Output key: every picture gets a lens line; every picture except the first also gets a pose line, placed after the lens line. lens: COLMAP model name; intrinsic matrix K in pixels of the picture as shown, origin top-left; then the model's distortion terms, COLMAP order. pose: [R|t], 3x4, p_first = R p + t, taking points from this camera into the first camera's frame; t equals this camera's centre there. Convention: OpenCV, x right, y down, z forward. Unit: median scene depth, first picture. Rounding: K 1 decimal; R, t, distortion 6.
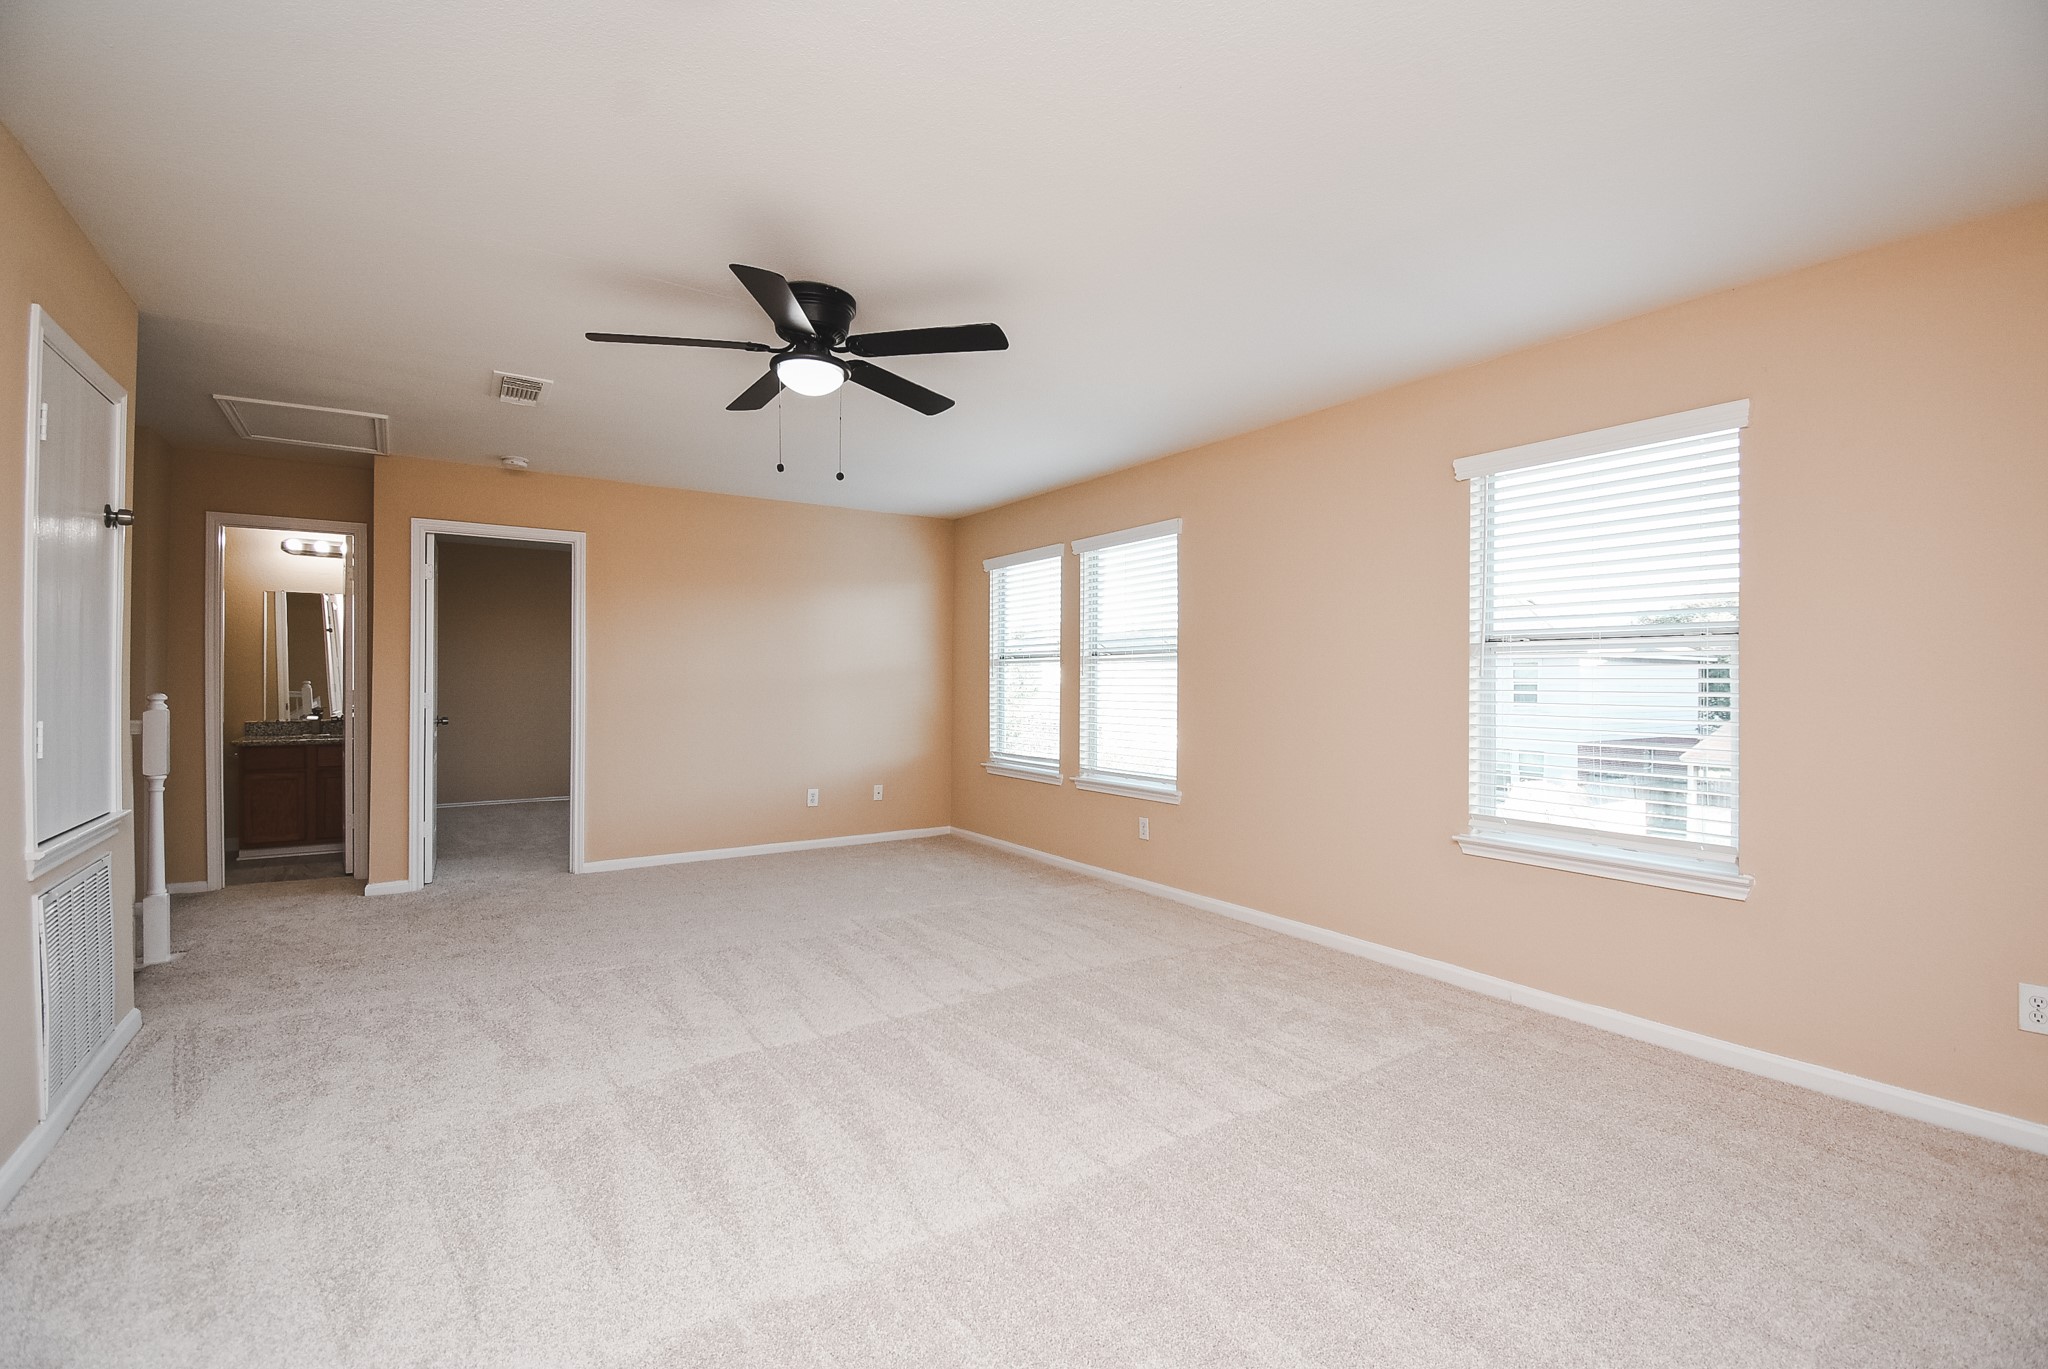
lens RADIAL K [[907.5, 0, 1017.5], [0, 907.5, 686.2], [0, 0, 1]] dist [0.012247, -0.020467]
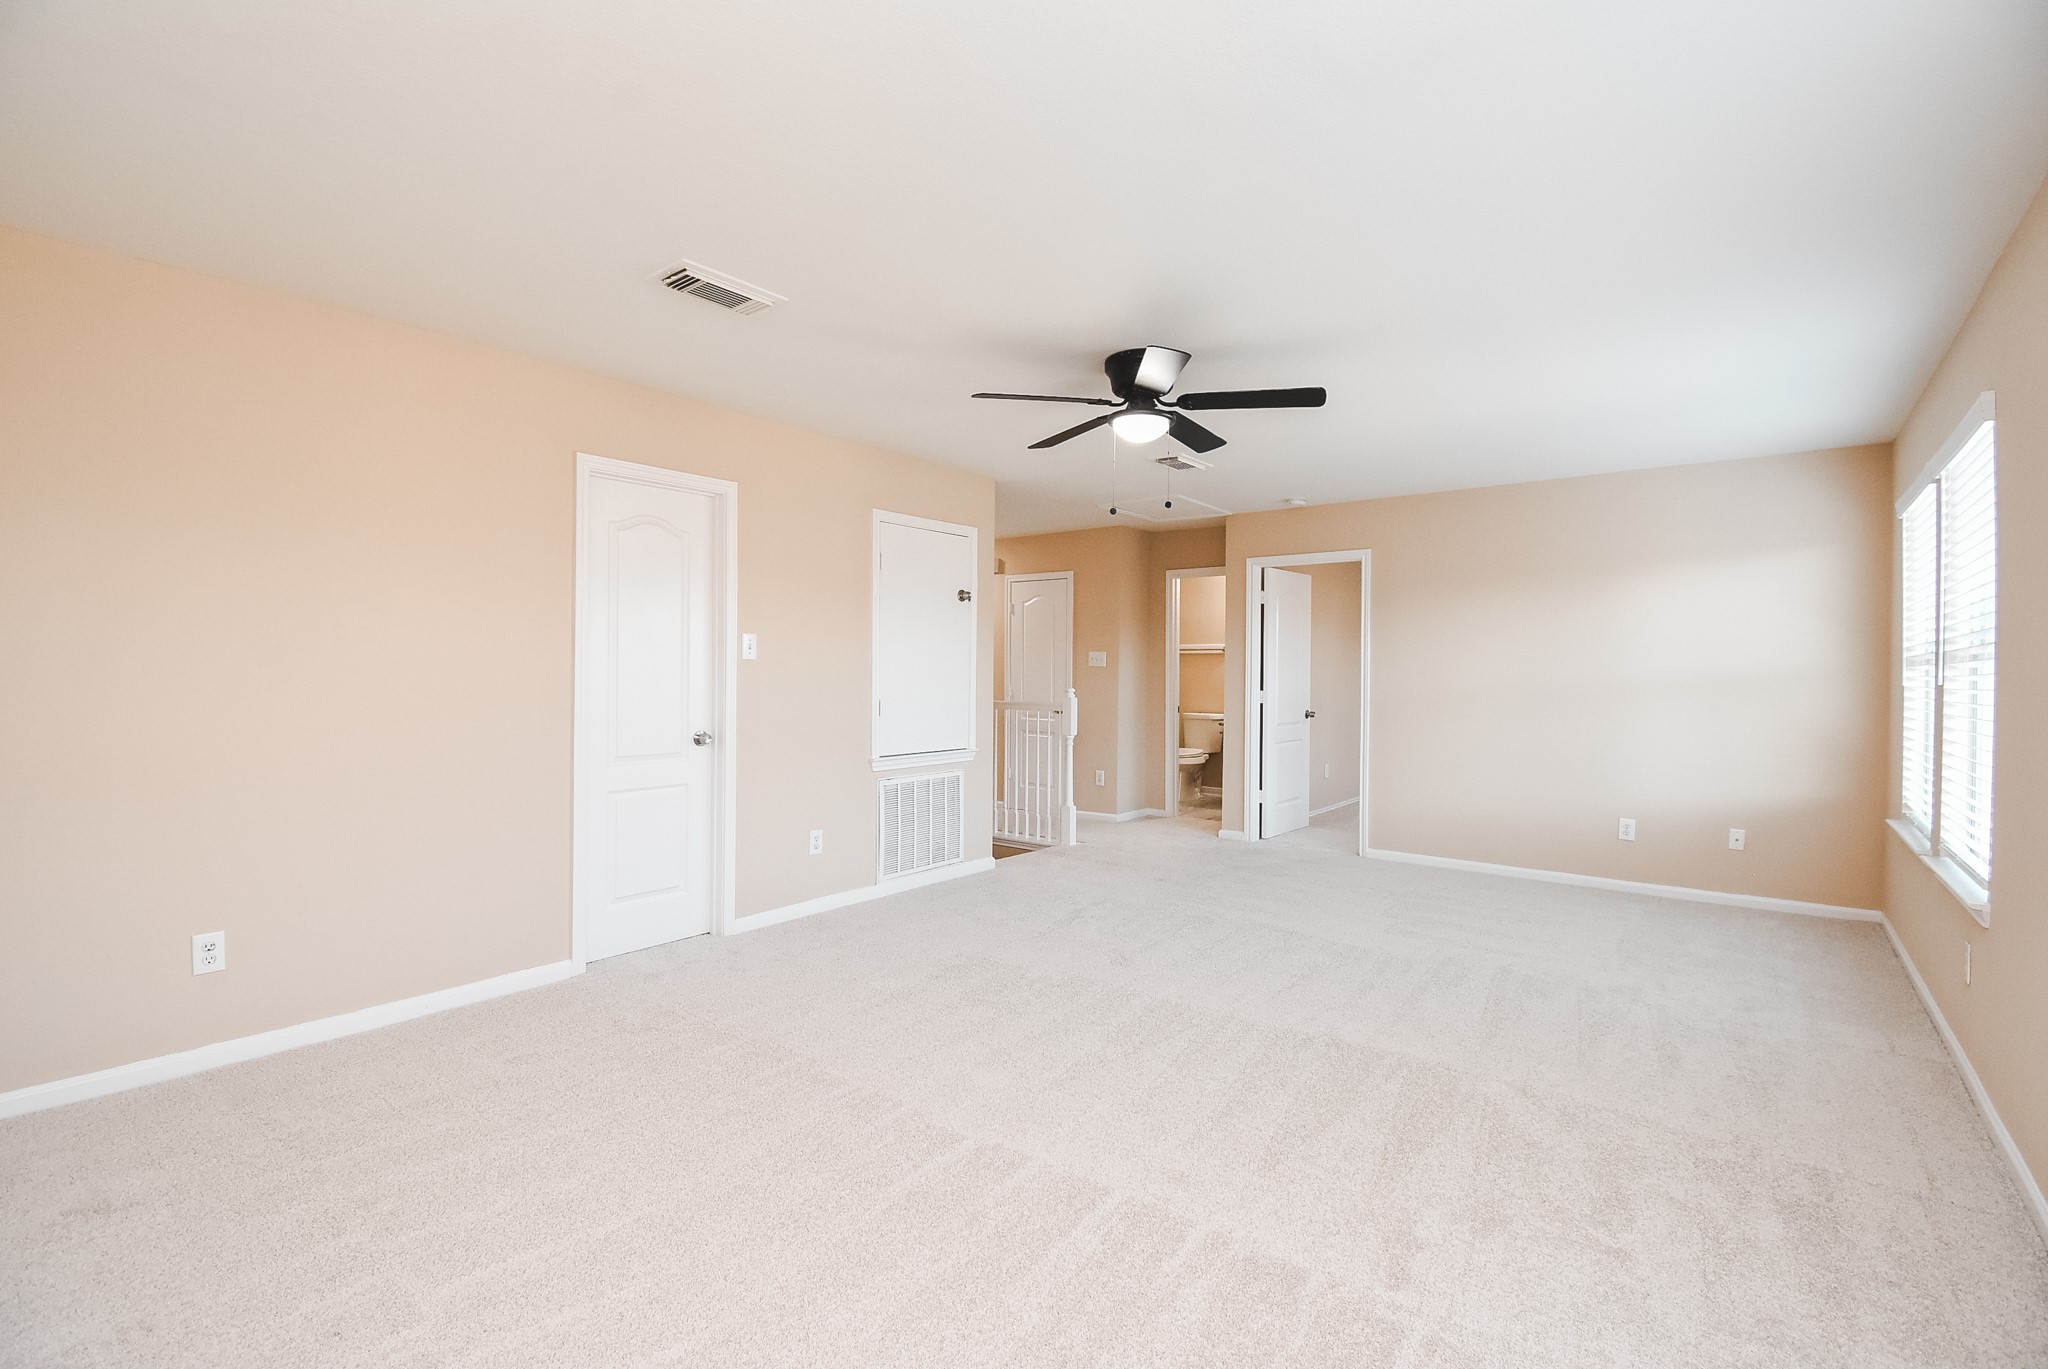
lens RADIAL K [[907.5, 0, 1017.4], [0, 907.5, 675.0], [0, 0, 1]] dist [0.012247, -0.020467]
pose [[0.296714, 0.000728, -0.954966, 0.489349], [-0.013633, 0.999901, -0.003474, -0.007372], [0.954869, 0.014049, 0.296694, 0.289068]]
